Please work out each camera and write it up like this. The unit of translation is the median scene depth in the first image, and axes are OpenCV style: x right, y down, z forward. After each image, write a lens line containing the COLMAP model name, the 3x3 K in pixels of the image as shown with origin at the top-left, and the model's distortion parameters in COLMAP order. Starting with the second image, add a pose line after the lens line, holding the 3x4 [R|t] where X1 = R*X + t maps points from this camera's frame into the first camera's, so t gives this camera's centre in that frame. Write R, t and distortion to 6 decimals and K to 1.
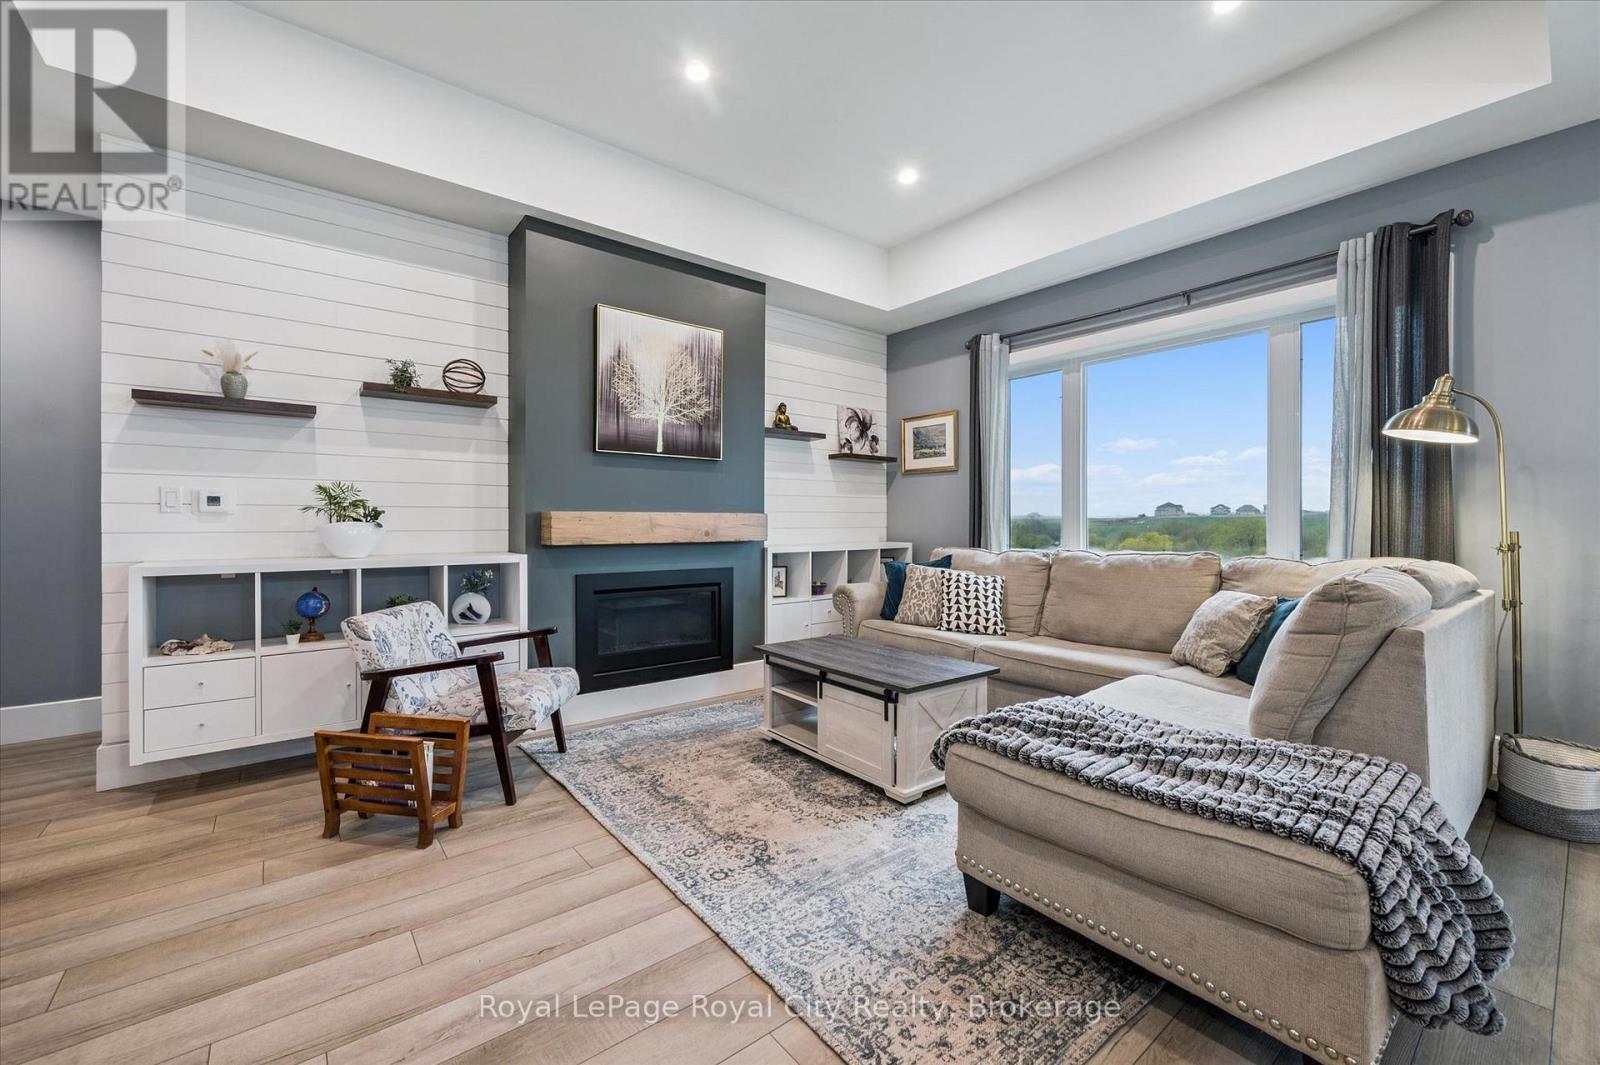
lens RADIAL K [[653.3, 0, 803.7], [0, 653.3, 526.2], [0, 0, 1]] dist [-0.001946, 0.000484]
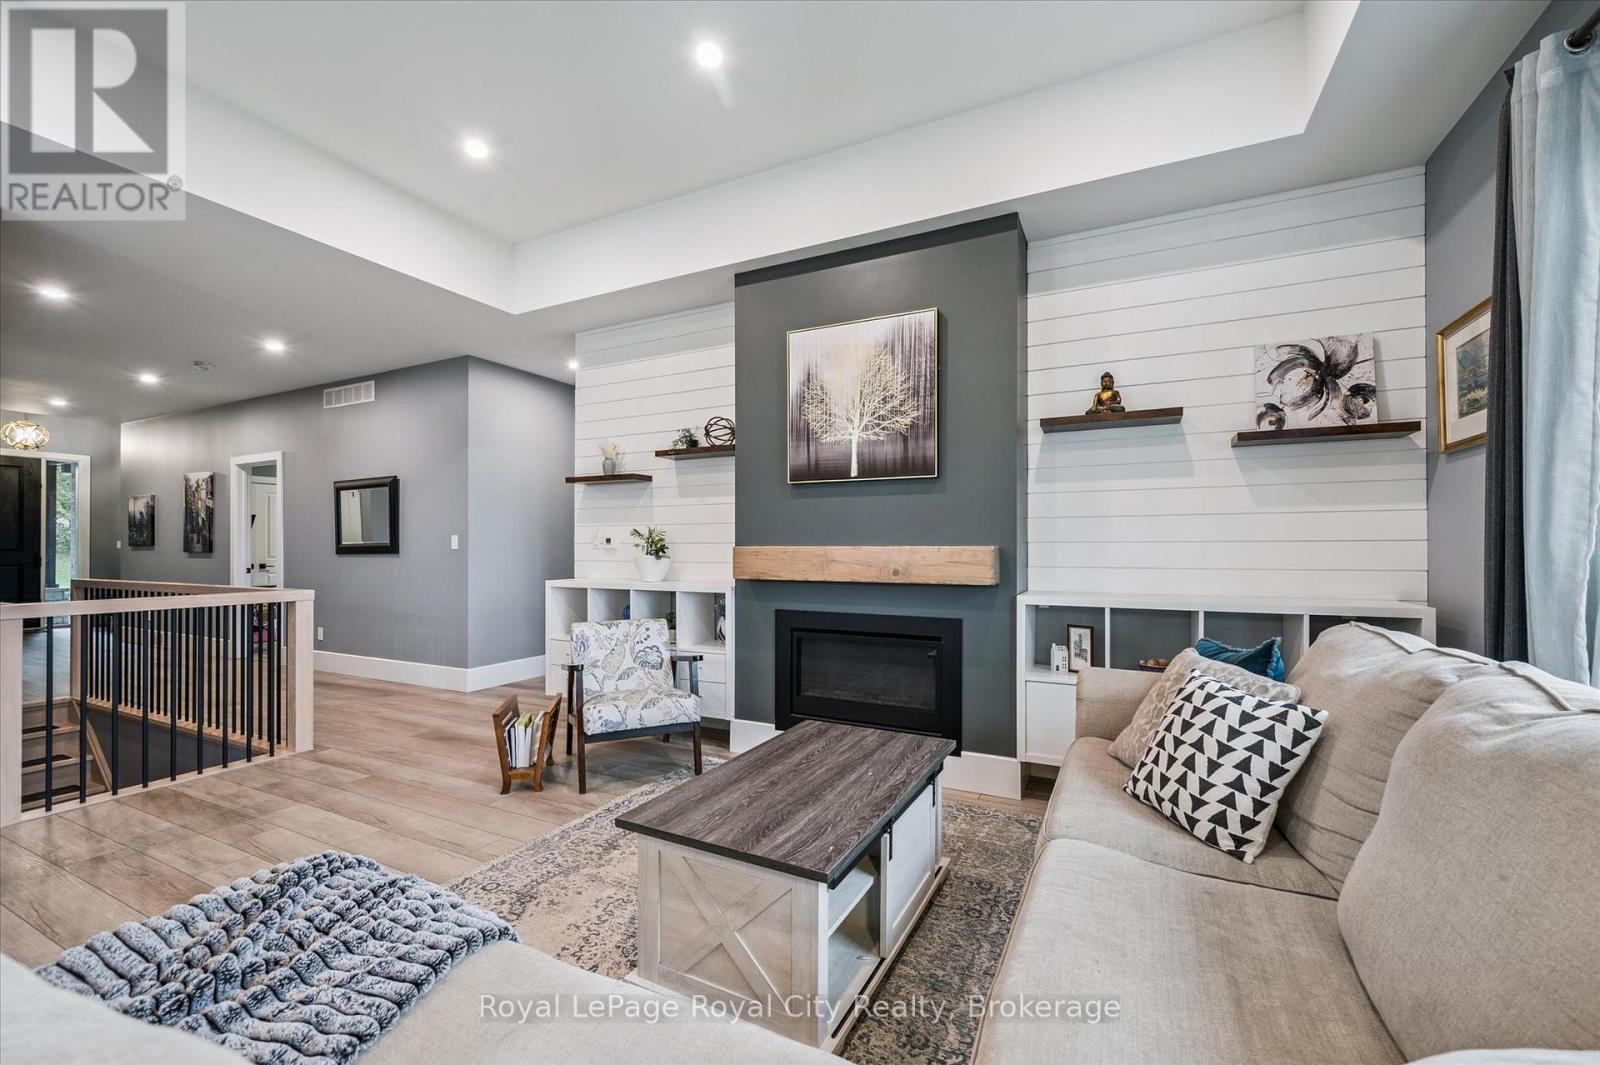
lens RADIAL K [[653.3, 0, 796.7], [0, 653.3, 546.0], [0, 0, 1]] dist [-0.001946, 0.000484]
pose [[0.406304, -0.004487, -0.913727, 0.524424], [-0.006515, 0.999948, -0.007808, -0.013756], [0.913715, 0.009125, 0.406254, 0.562828]]
